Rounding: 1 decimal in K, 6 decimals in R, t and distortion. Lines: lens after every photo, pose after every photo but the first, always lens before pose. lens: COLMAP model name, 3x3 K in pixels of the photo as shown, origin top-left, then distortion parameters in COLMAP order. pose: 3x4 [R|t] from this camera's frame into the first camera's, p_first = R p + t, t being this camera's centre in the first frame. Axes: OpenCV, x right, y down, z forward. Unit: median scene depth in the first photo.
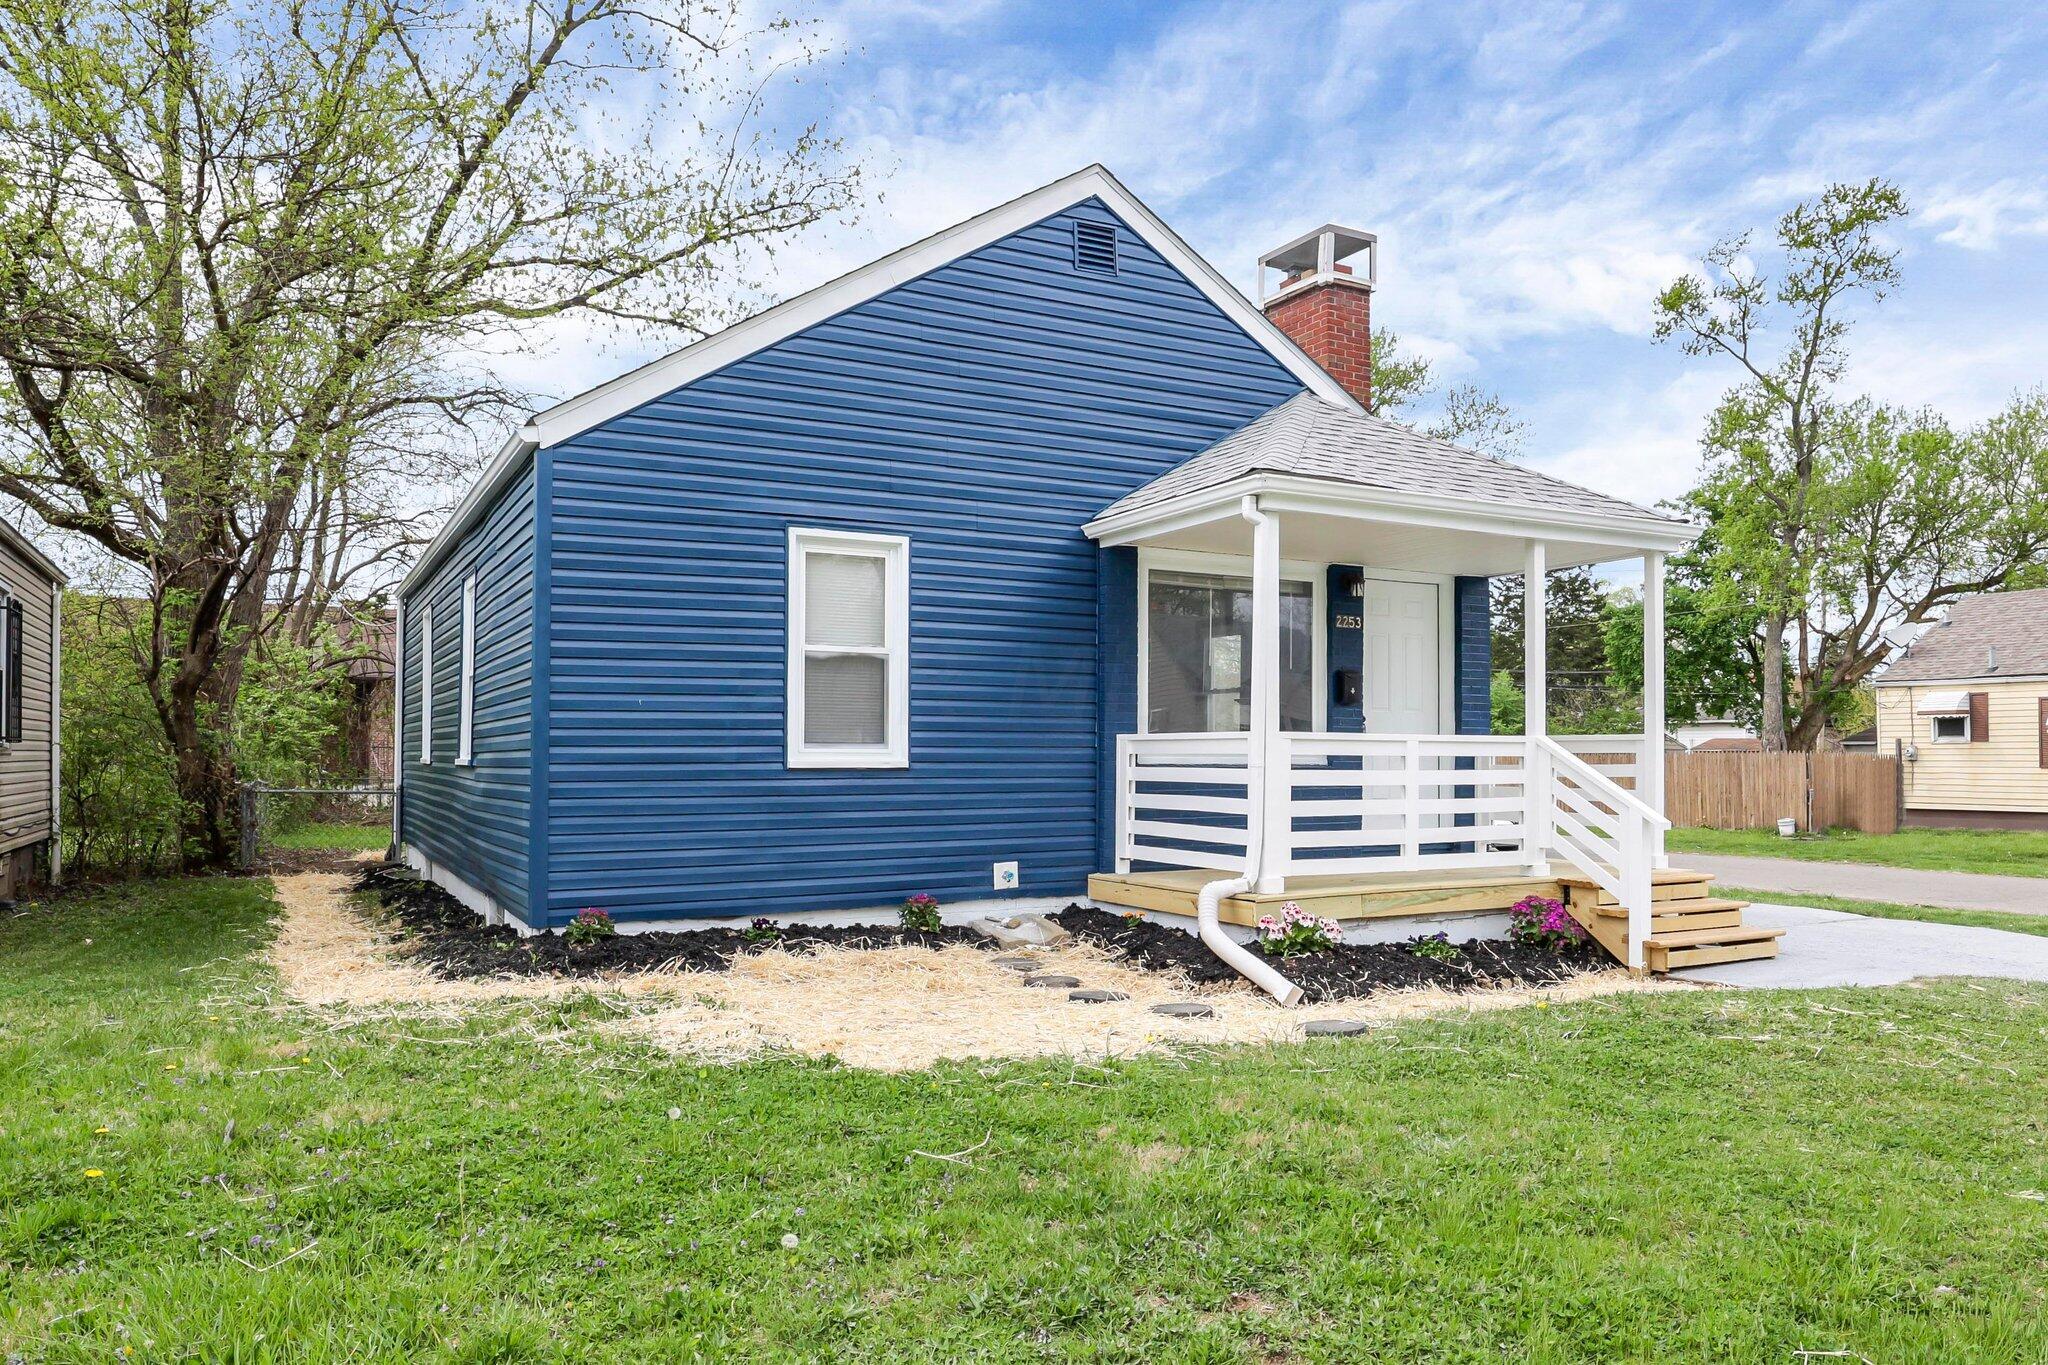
lens RADIAL K [[1386.0, 0, 1025.5], [0, 1386.0, 740.5], [0, 0, 1]] dist [-0.030754, 0.000103]
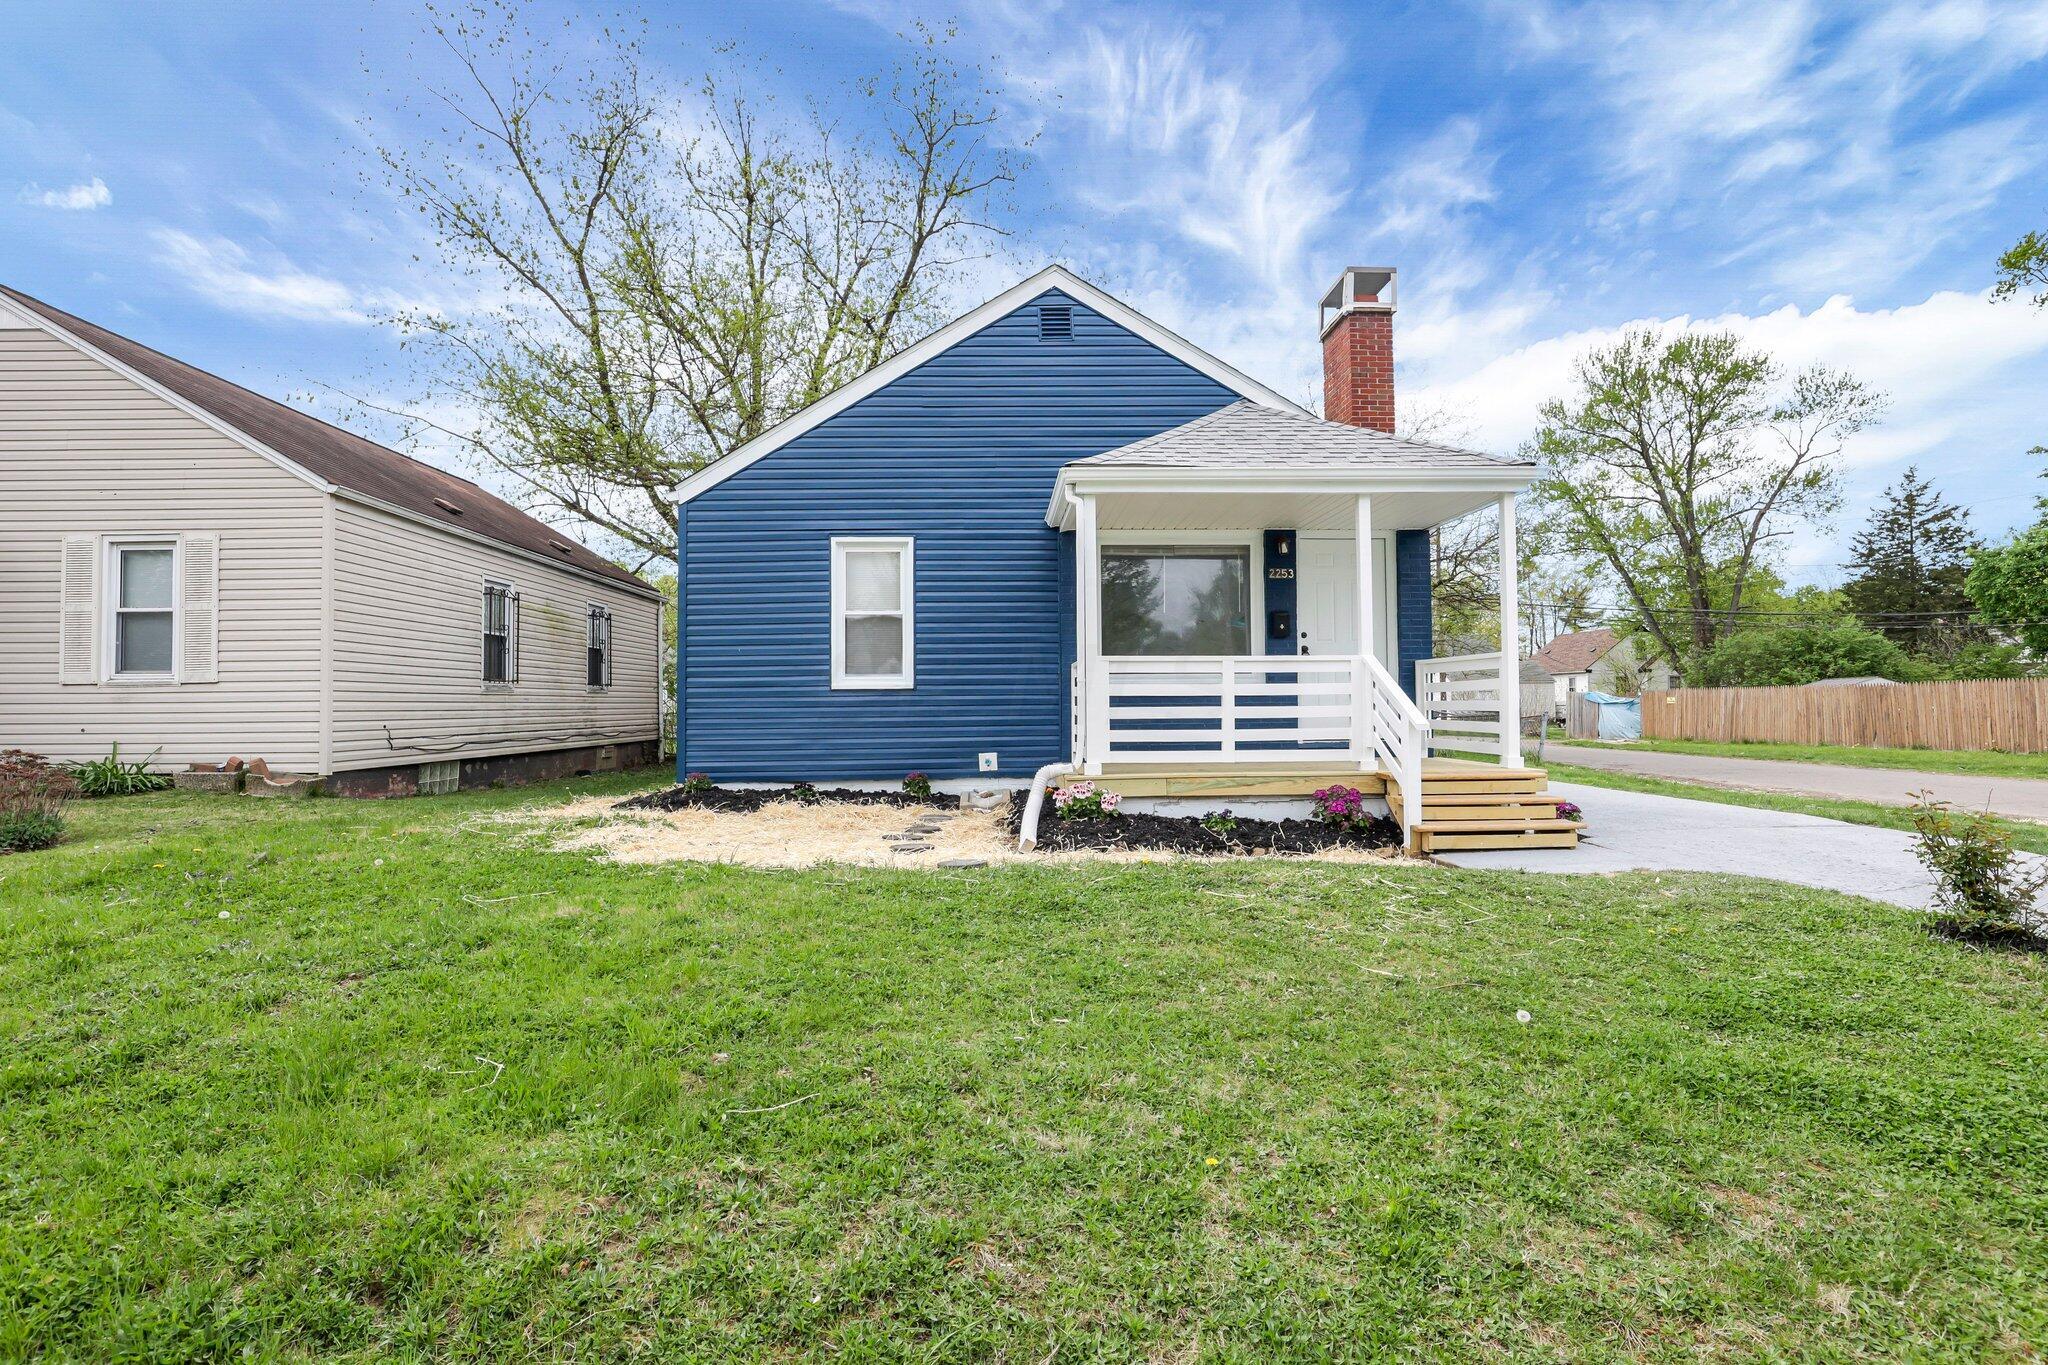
lens RADIAL K [[933.1, 0, 1024.0], [0, 933.1, 682.5], [0, 0, 1]] dist [-0.016922, -0.000023]
pose [[0.896569, -0.018385, -0.442523, 0.458132], [0.014897, 0.999825, -0.011357, 0.025246], [0.442654, 0.003591, 0.896685, 0.130771]]
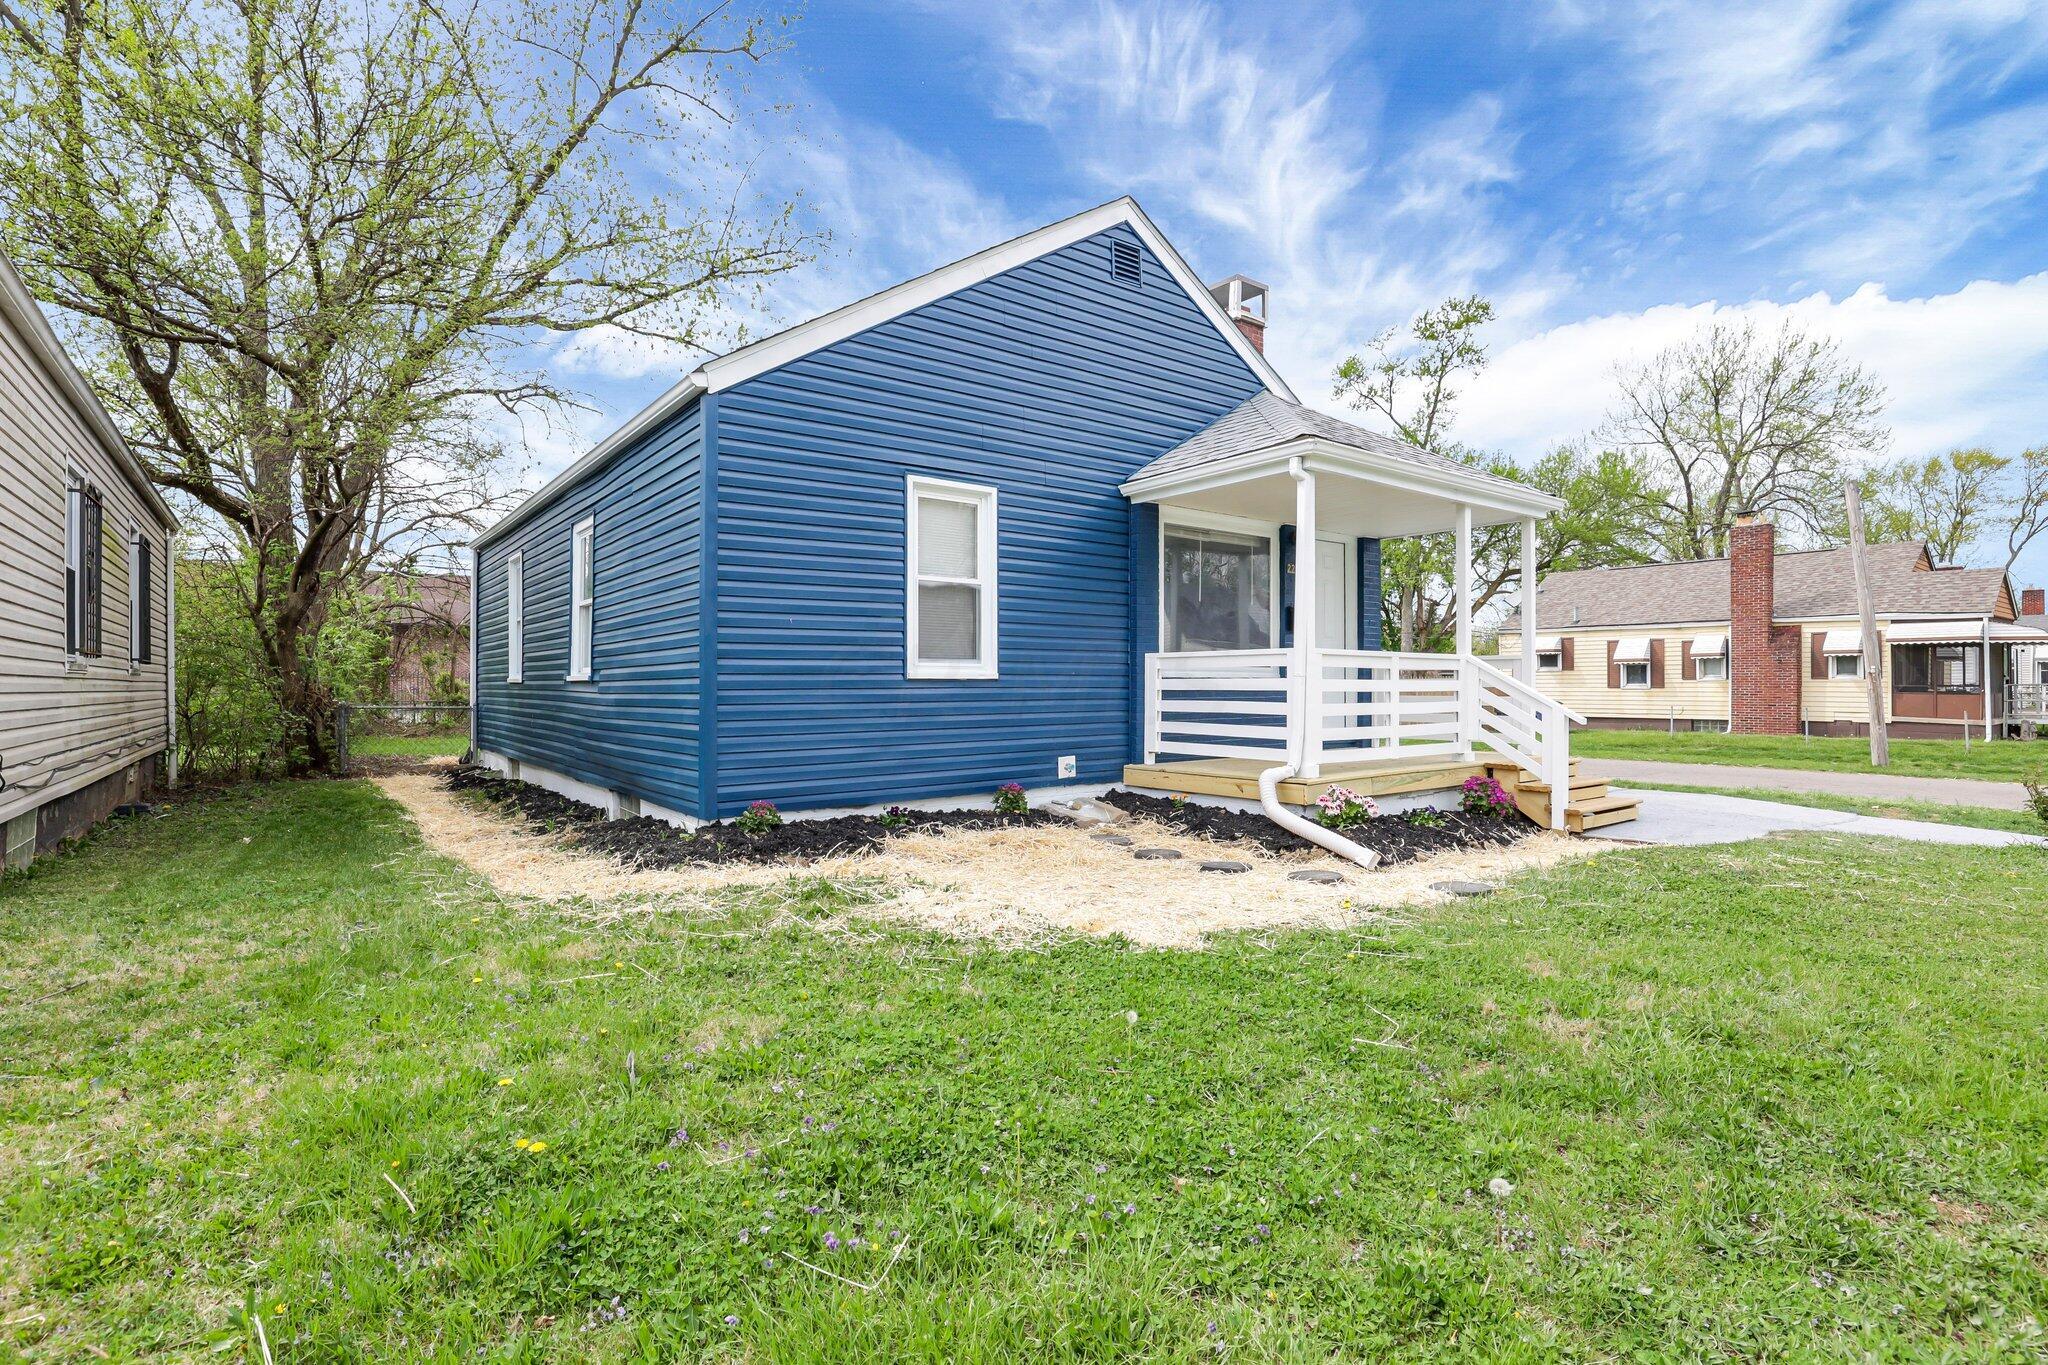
lens RADIAL K [[964.3, 0, 1004.4], [0, 964.3, 689.8], [0, 0, 1]] dist [-0.024544, -0.000407]
pose [[0.989814, -0.003562, 0.142321, -0.190668], [0.001328, 0.999874, 0.015788, 0.014903], [-0.142360, -0.015438, 0.989695, 0.159007]]
